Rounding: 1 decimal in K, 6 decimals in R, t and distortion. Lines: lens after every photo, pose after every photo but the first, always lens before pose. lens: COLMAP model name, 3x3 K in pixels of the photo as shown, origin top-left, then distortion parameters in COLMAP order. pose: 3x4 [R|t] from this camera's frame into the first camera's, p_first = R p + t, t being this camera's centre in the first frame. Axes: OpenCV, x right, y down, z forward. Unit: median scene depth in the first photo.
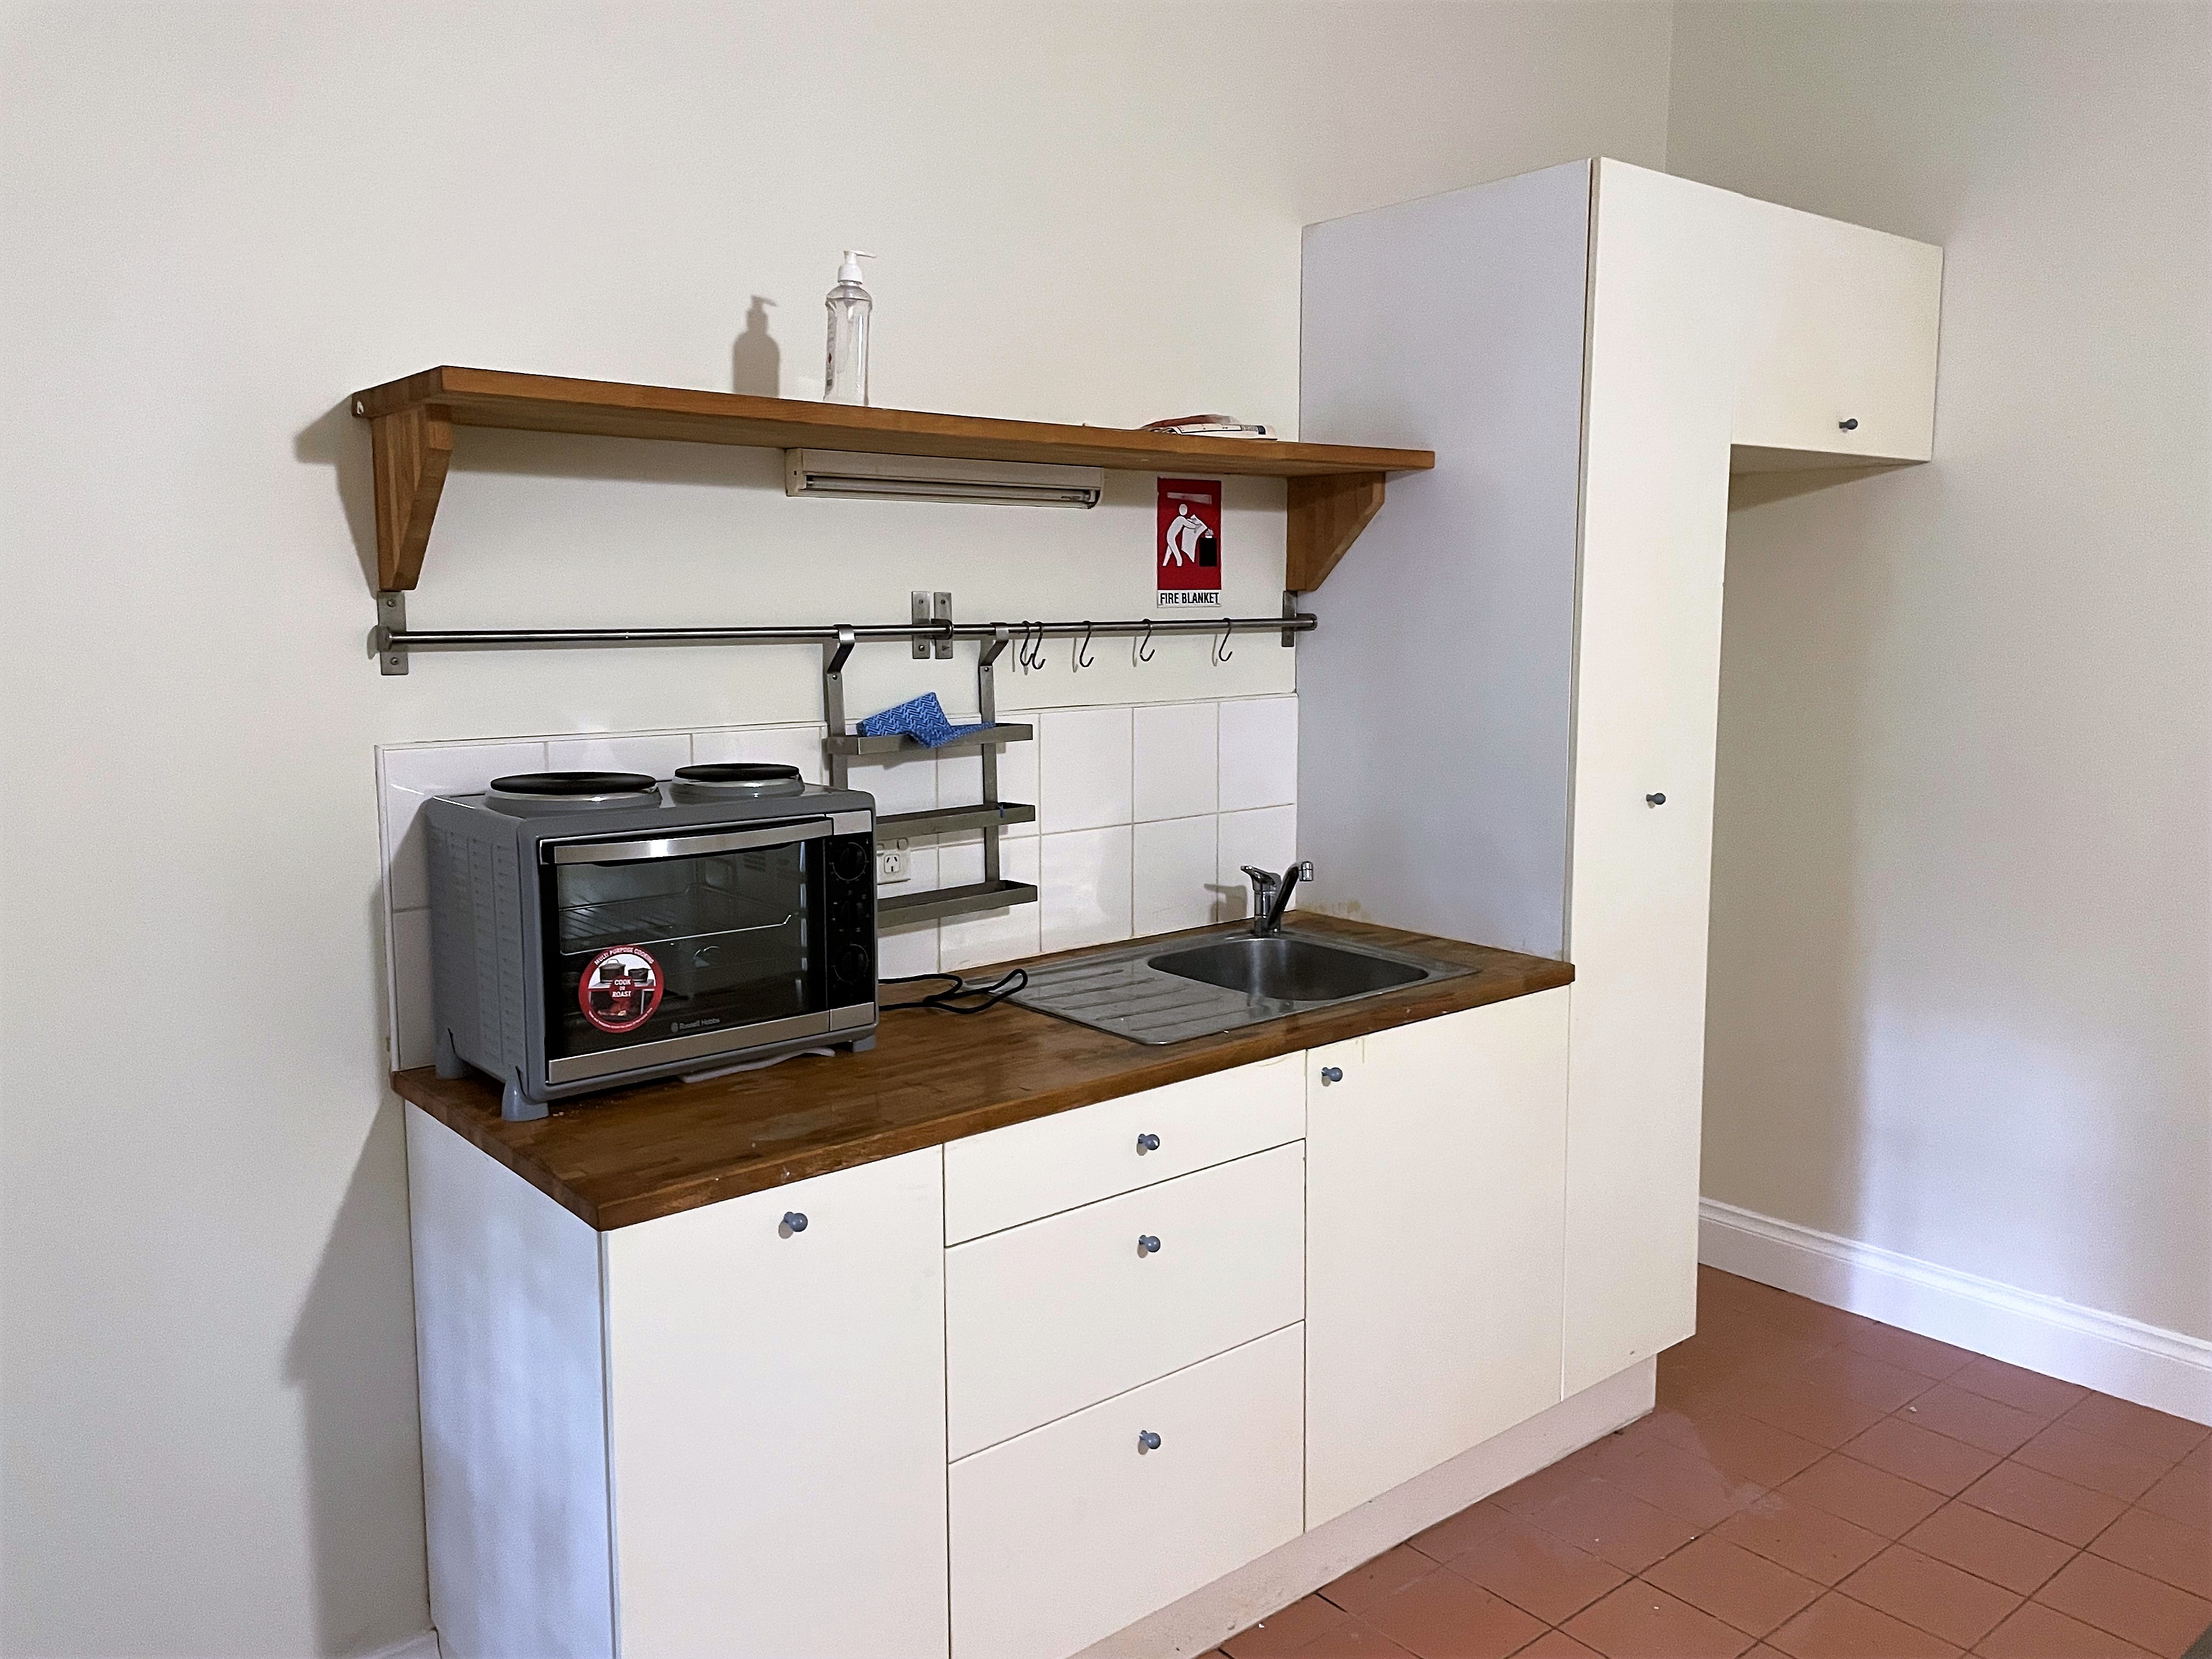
lens RADIAL K [[1670.8, 0, 1097.2], [0, 1670.8, 792.6], [0, 0, 1]] dist [0.104952, -0.137039]
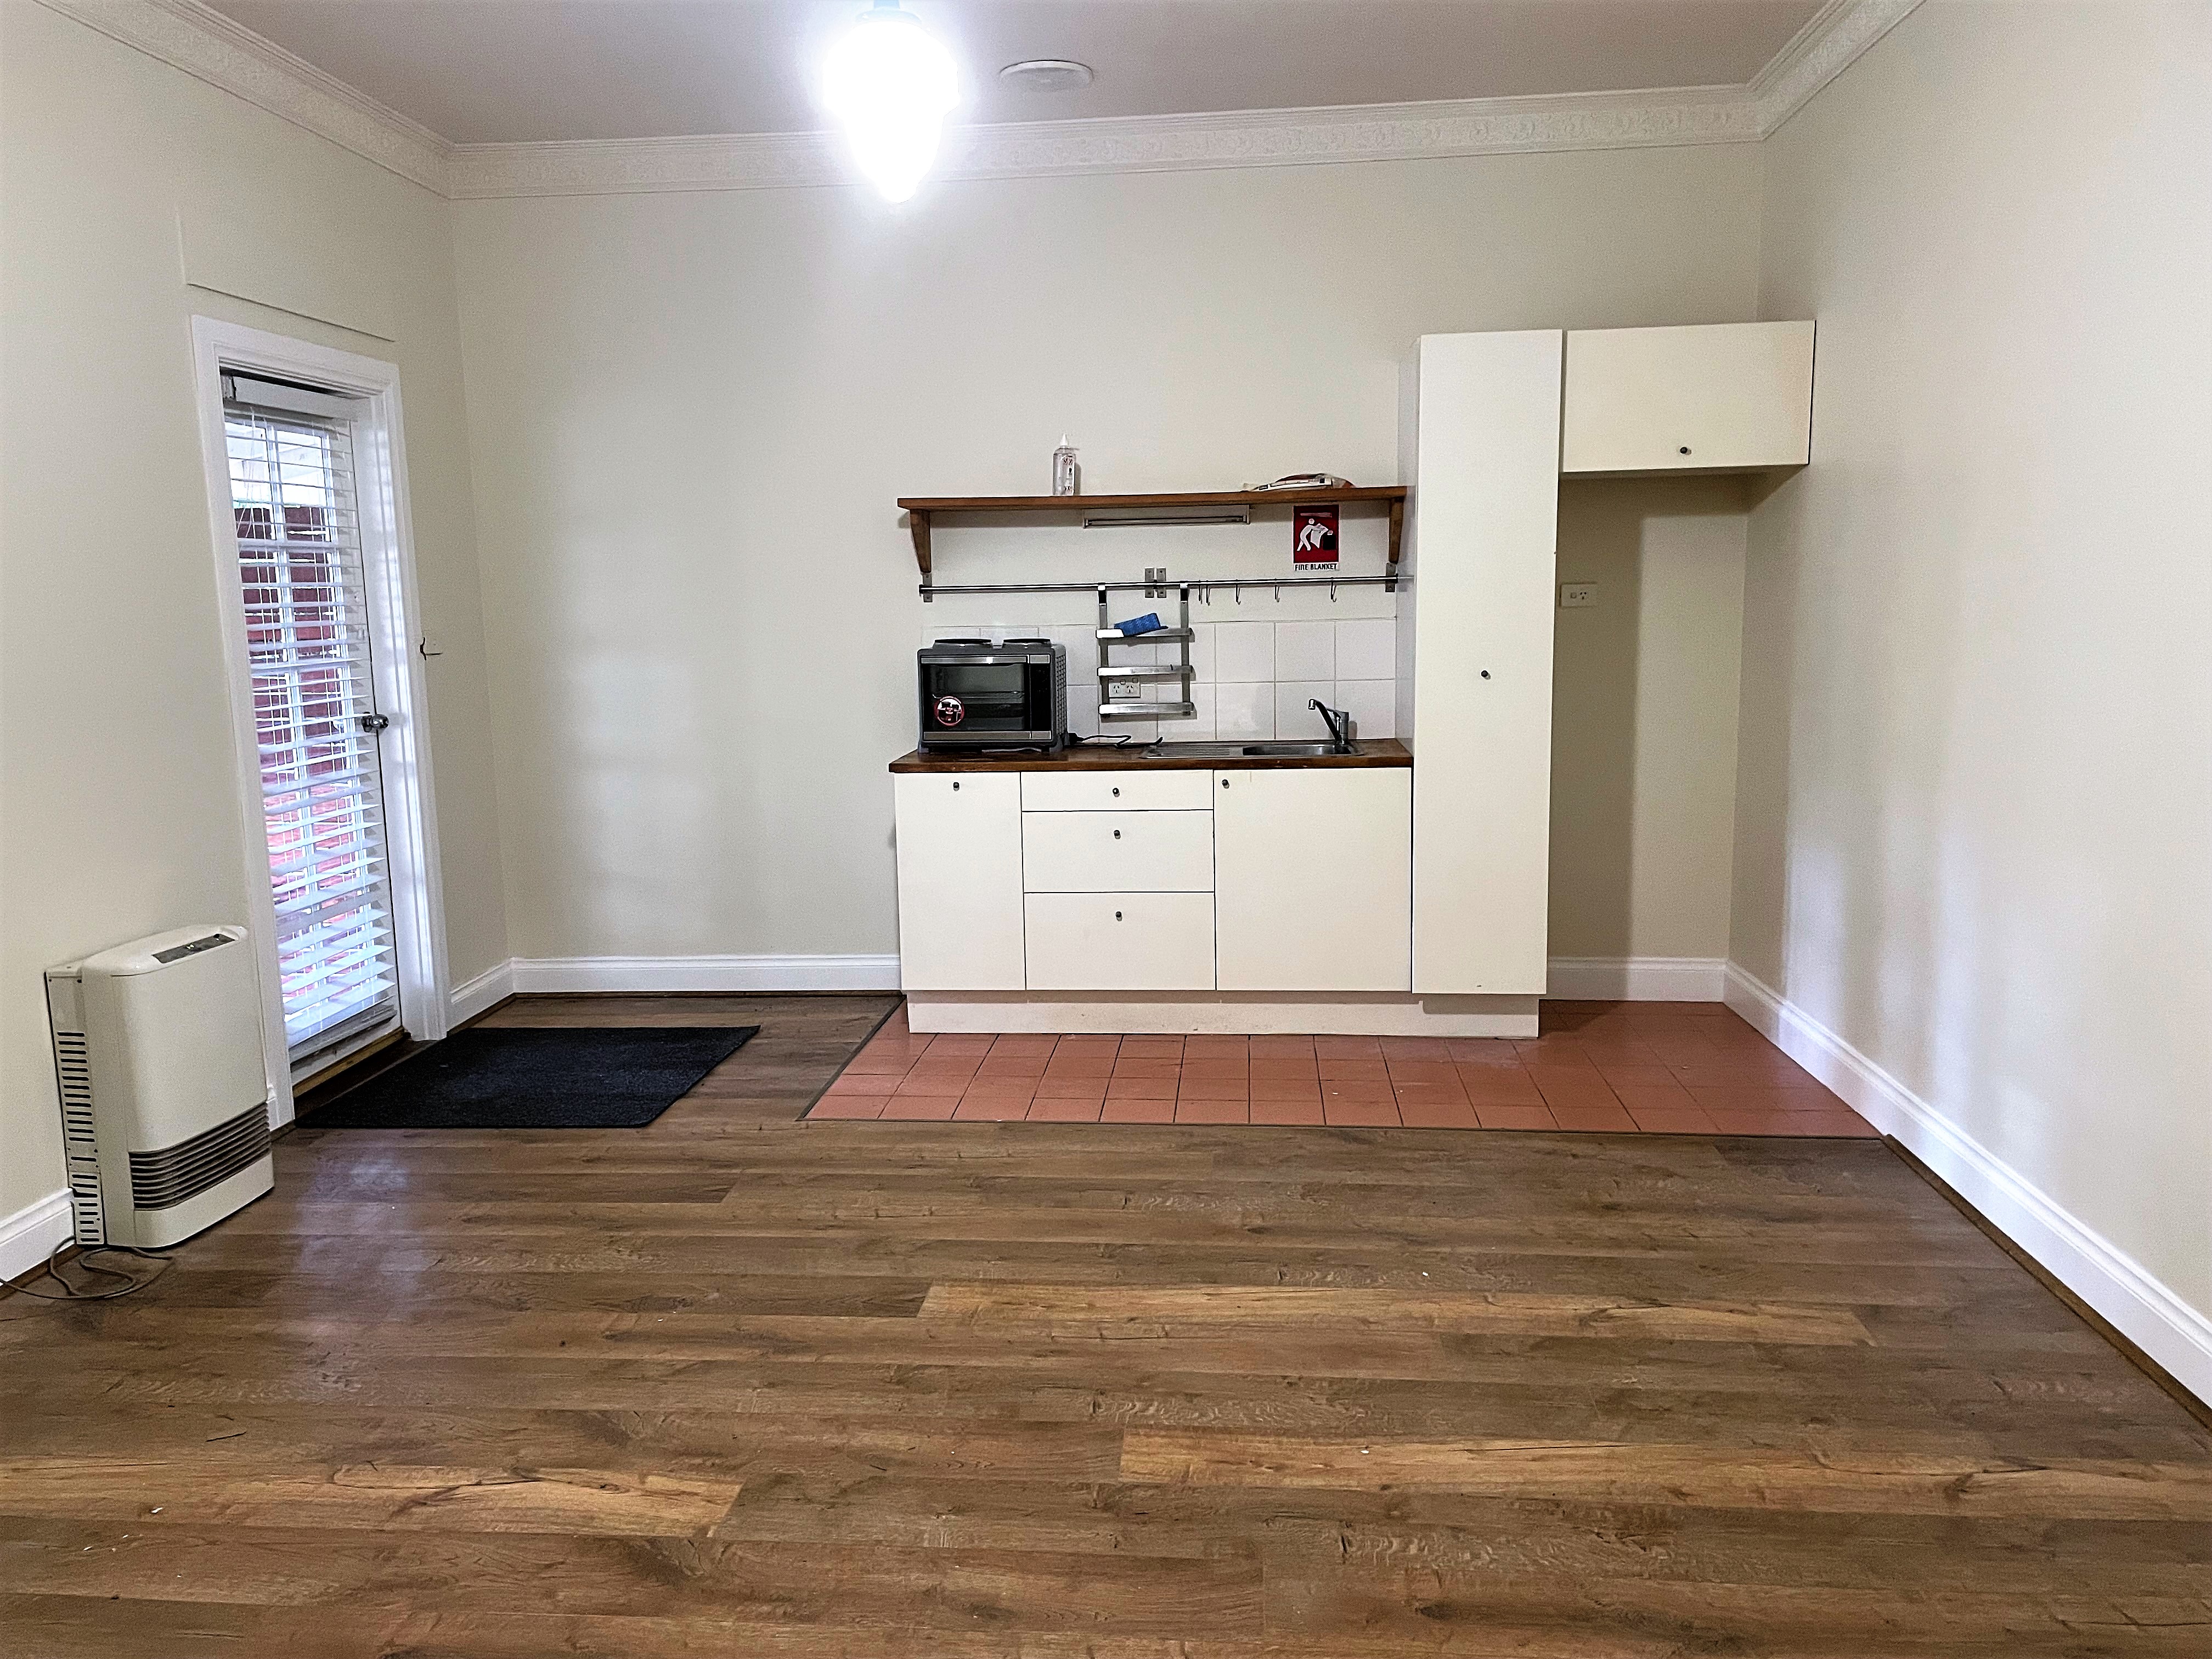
lens RADIAL K [[1680.9, 0, 1093.0], [0, 1680.9, 830.4], [0, 0, 1]] dist [0.111654, -0.144788]
pose [[0.702489, 0.091337, -0.705810, 1.438036], [-0.065669, 0.995819, 0.063506, 0.090056], [0.708659, 0.001737, 0.705549, -0.630497]]
